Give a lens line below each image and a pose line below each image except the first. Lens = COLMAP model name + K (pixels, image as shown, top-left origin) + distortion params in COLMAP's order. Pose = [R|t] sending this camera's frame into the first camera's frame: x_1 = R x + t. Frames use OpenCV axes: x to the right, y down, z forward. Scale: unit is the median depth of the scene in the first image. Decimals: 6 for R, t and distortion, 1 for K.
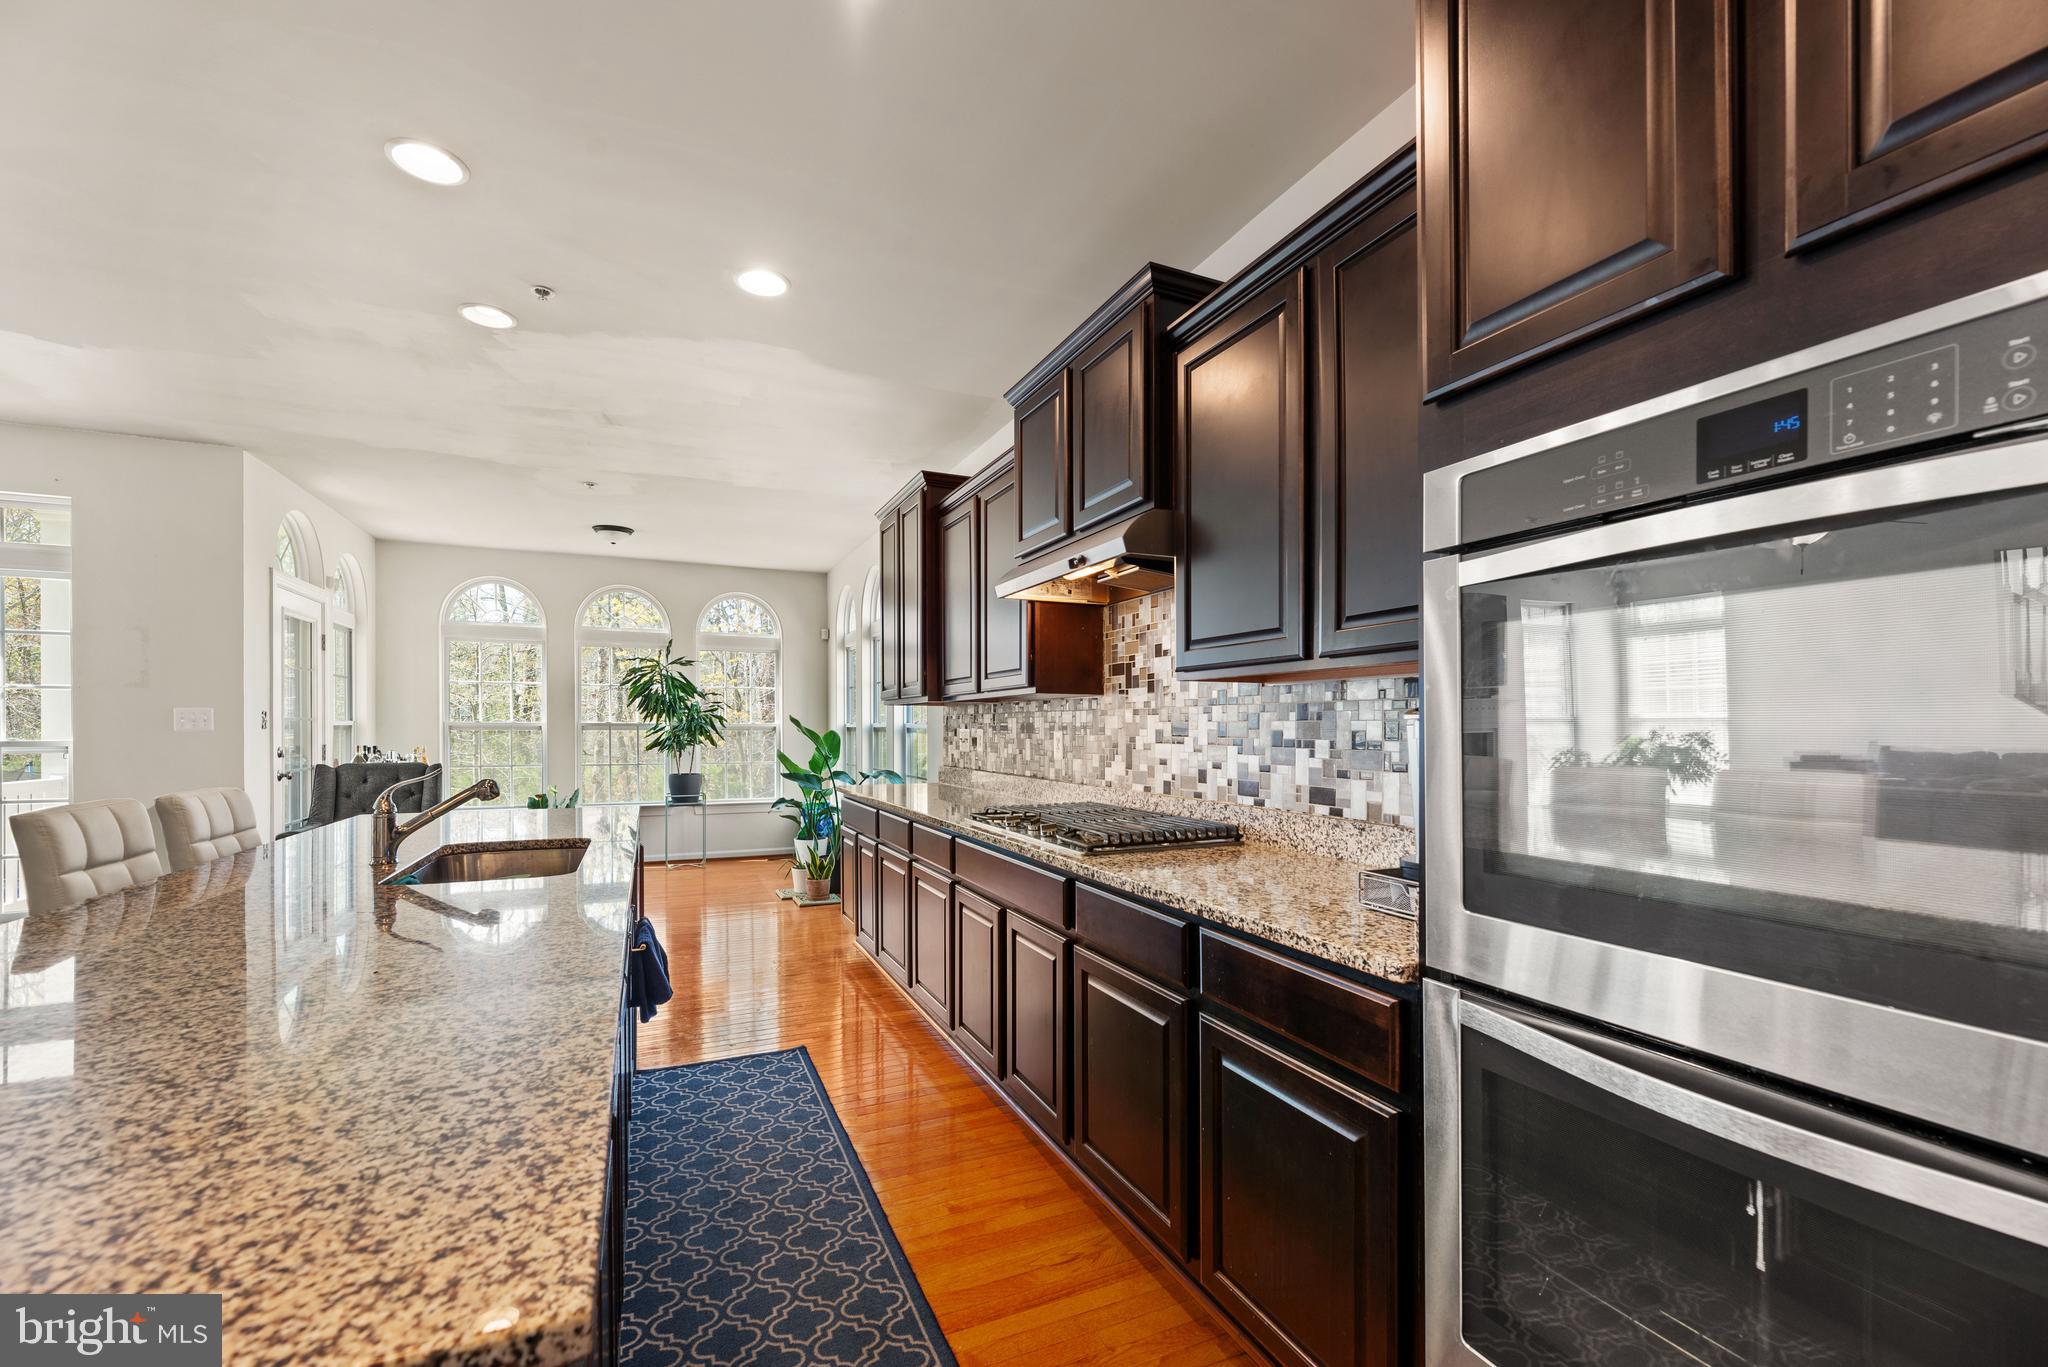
lens RADIAL K [[843.1, 0, 1017.9], [0, 843.1, 733.1], [0, 0, 1]] dist [0.004674, -0.003316]
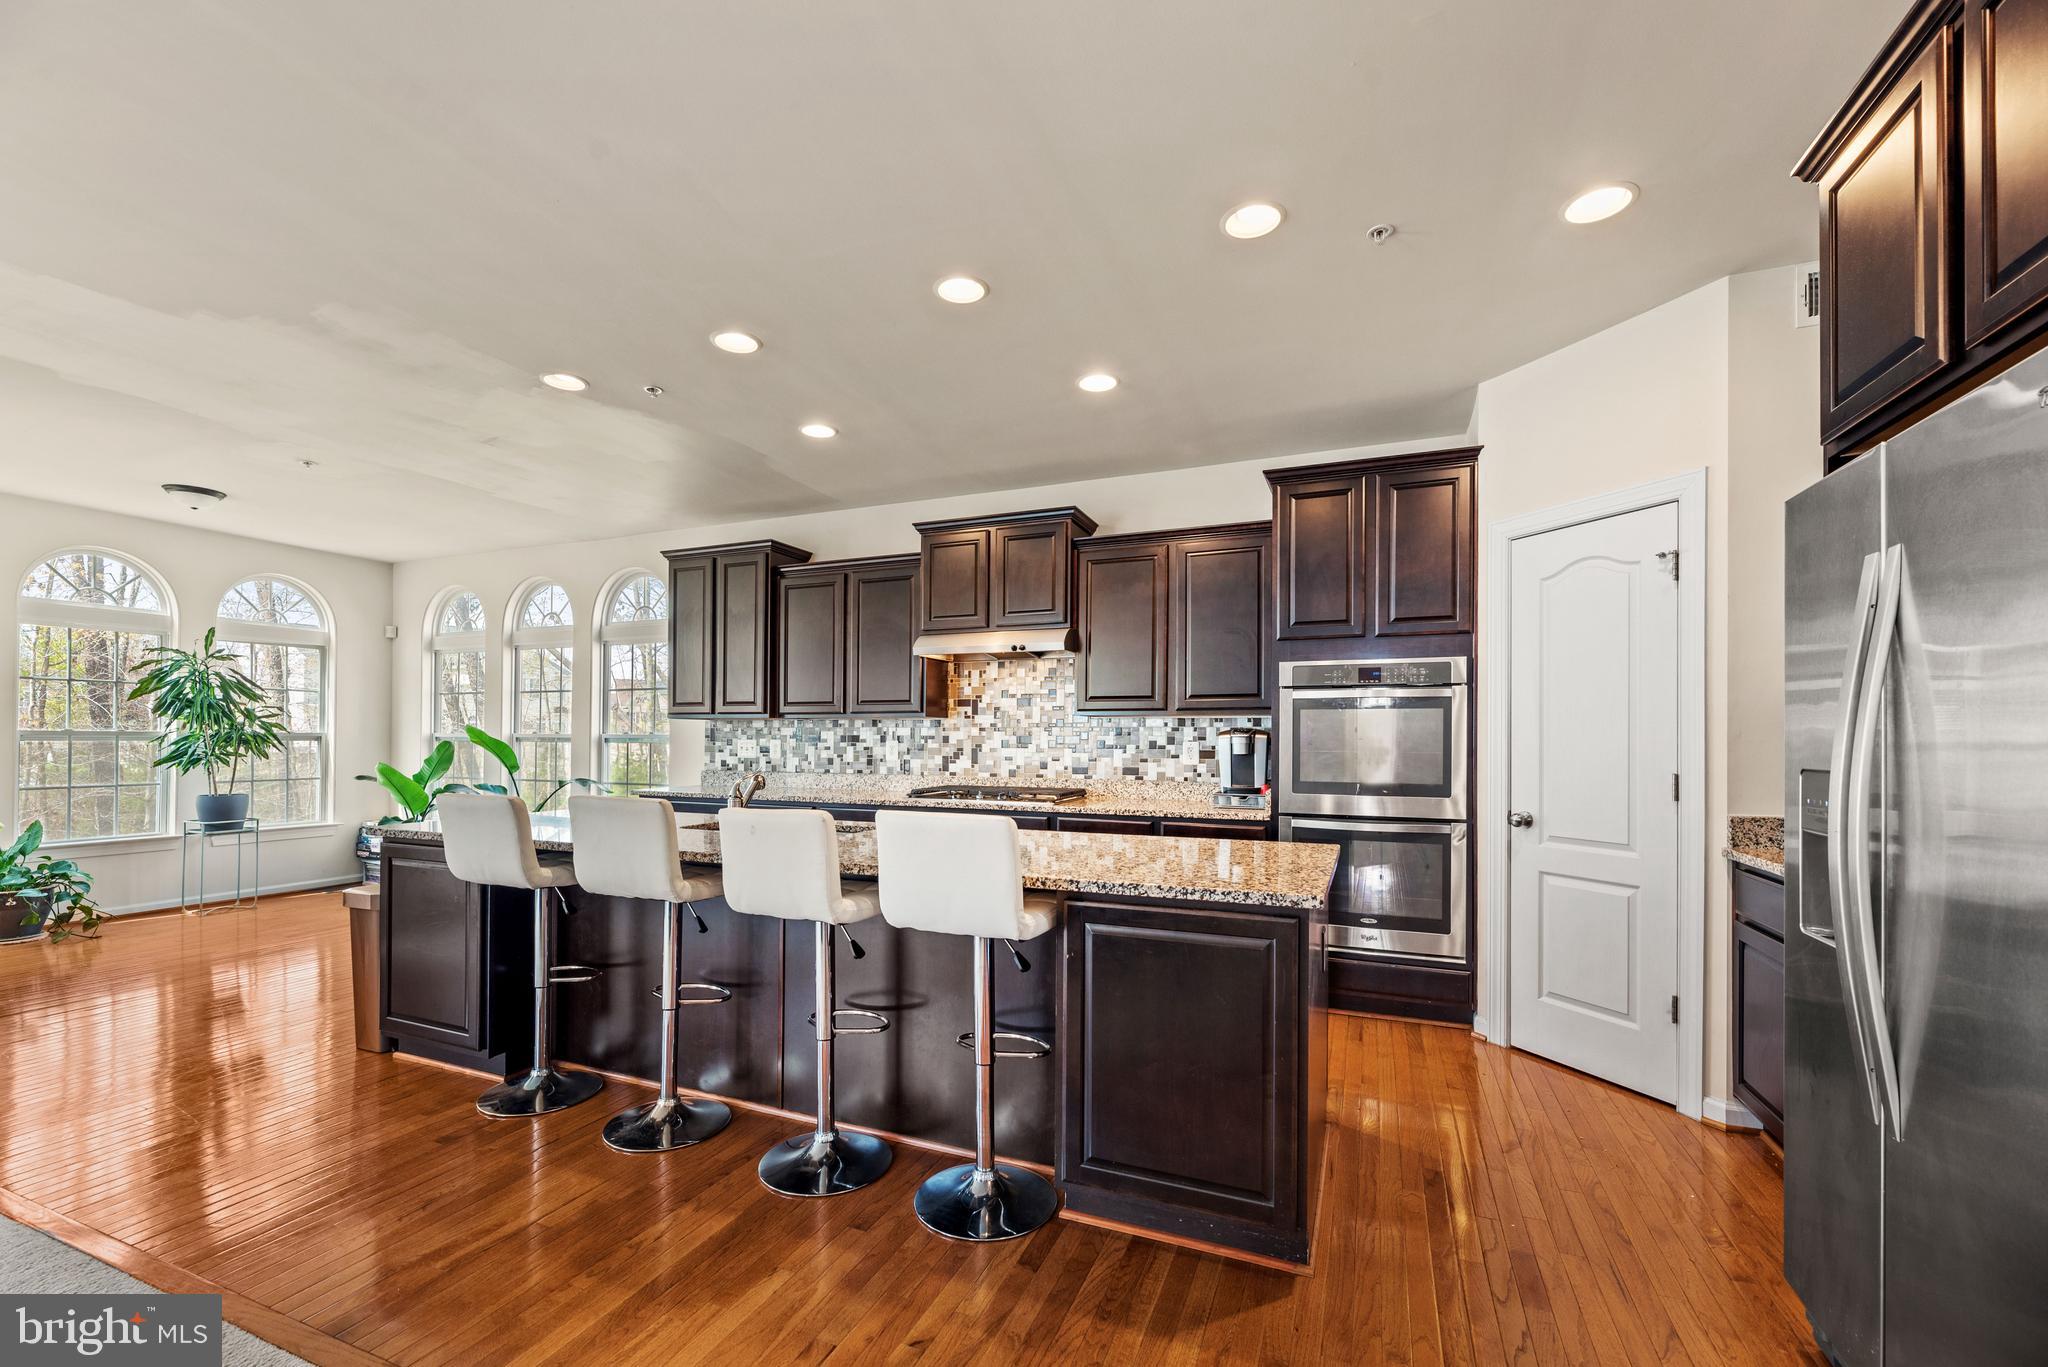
lens RADIAL K [[843.1, 0, 1017.9], [0, 843.1, 733.1], [0, 0, 1]] dist [0.004674, -0.003316]
pose [[0.724924, 0.006049, 0.688802, -1.025592], [0.001910, 0.999940, -0.010792, 0.000548], [-0.688826, 0.009139, 0.724869, -0.275019]]
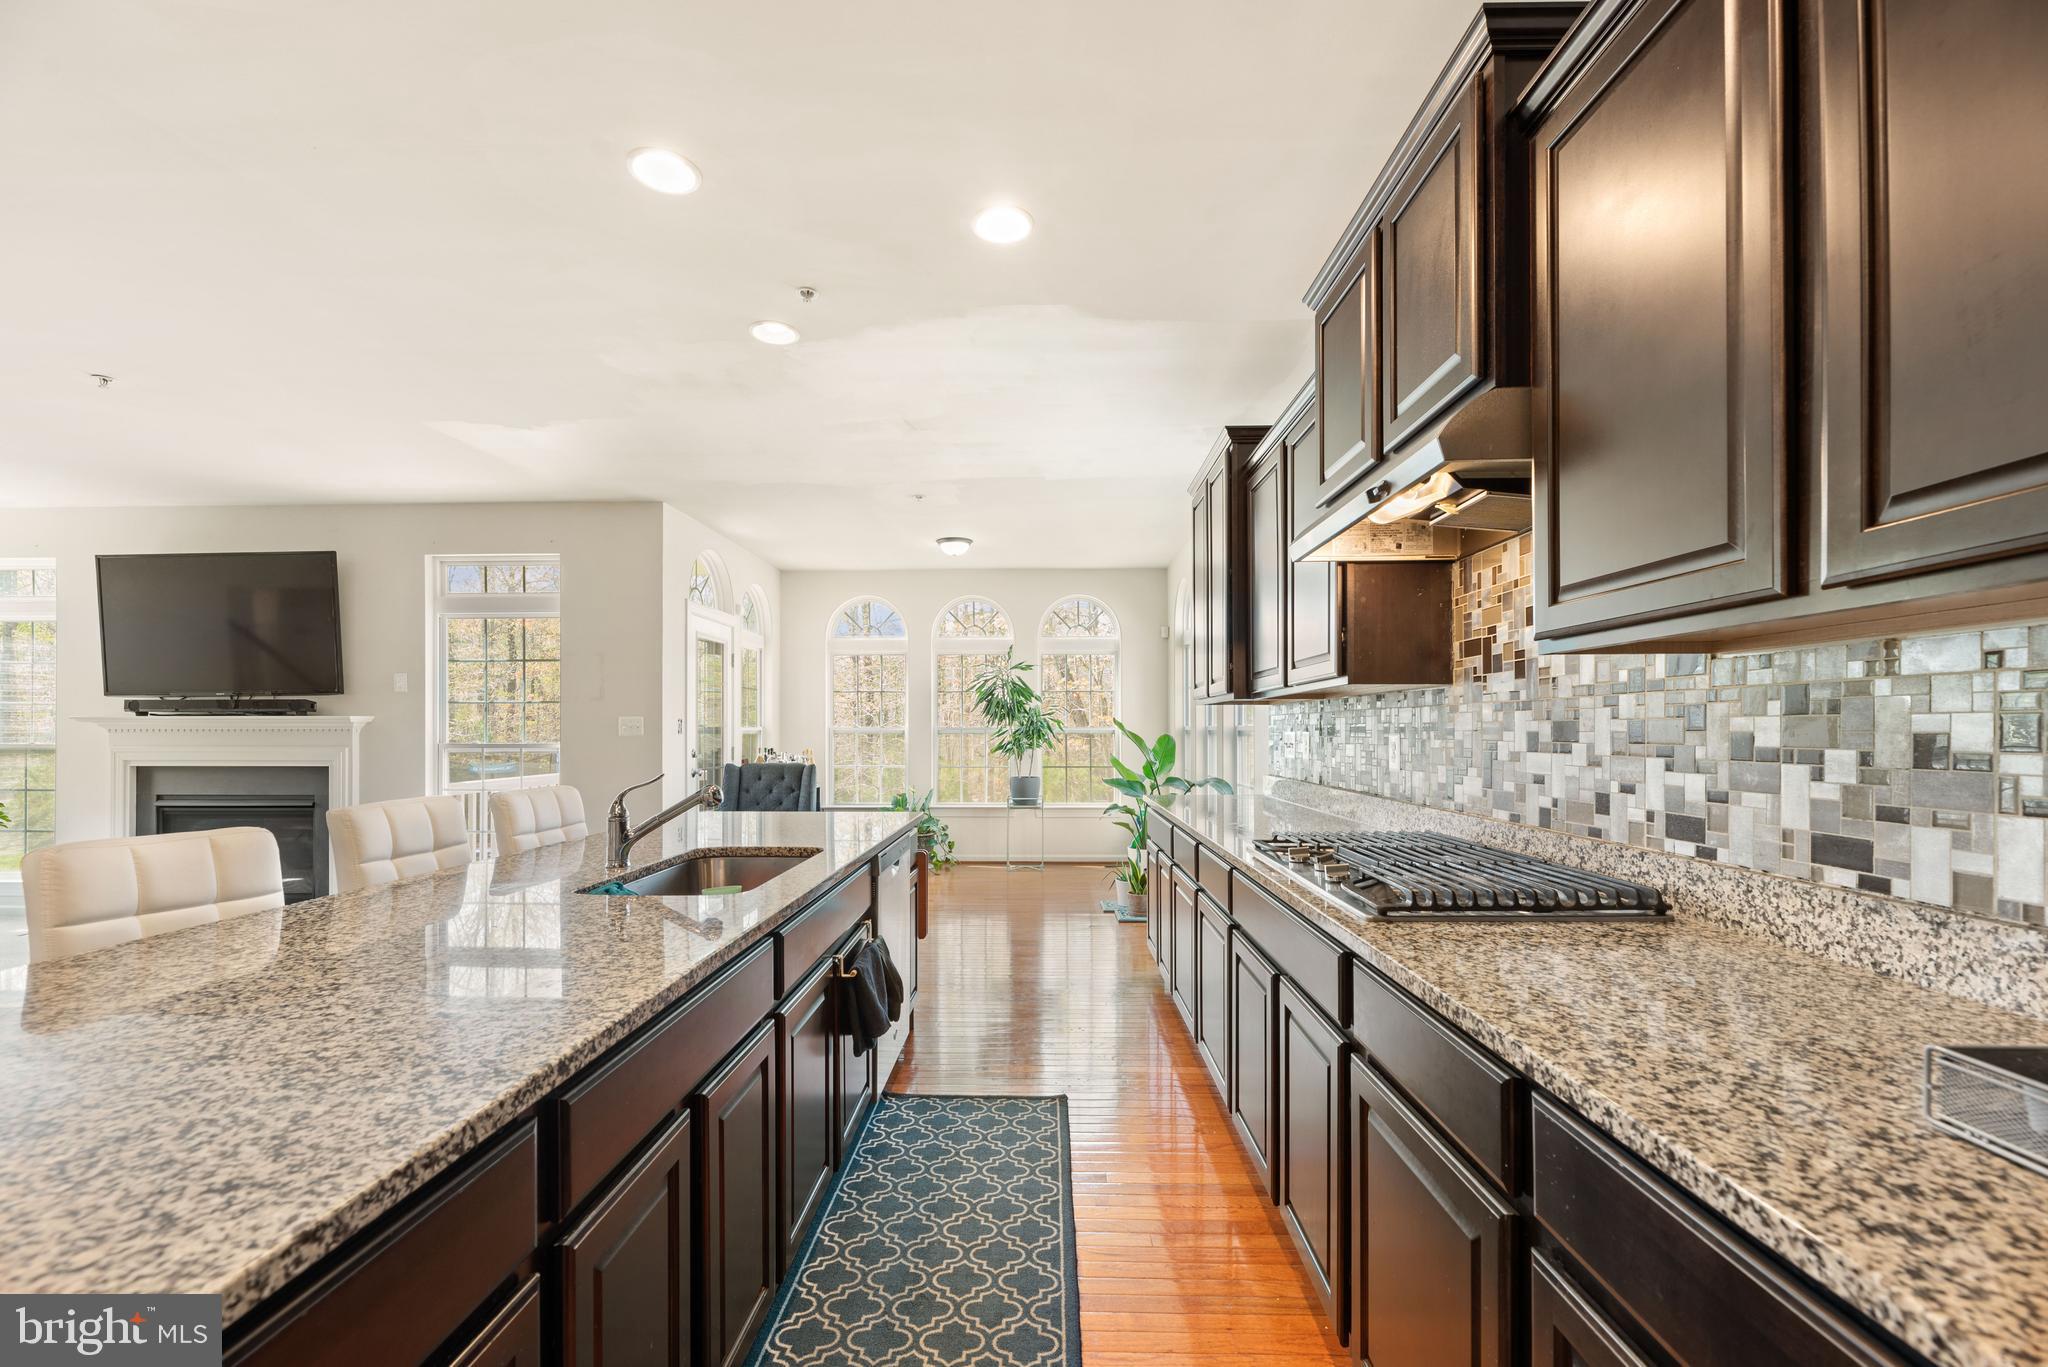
lens RADIAL K [[843.1, 0, 1017.9], [0, 843.1, 733.1], [0, 0, 1]] dist [0.004674, -0.003316]
pose [[0.902641, -0.002358, -0.430387, 0.087742], [0.000720, 0.999992, -0.003967, -0.000729], [0.430393, 0.003271, 0.902636, 0.210458]]
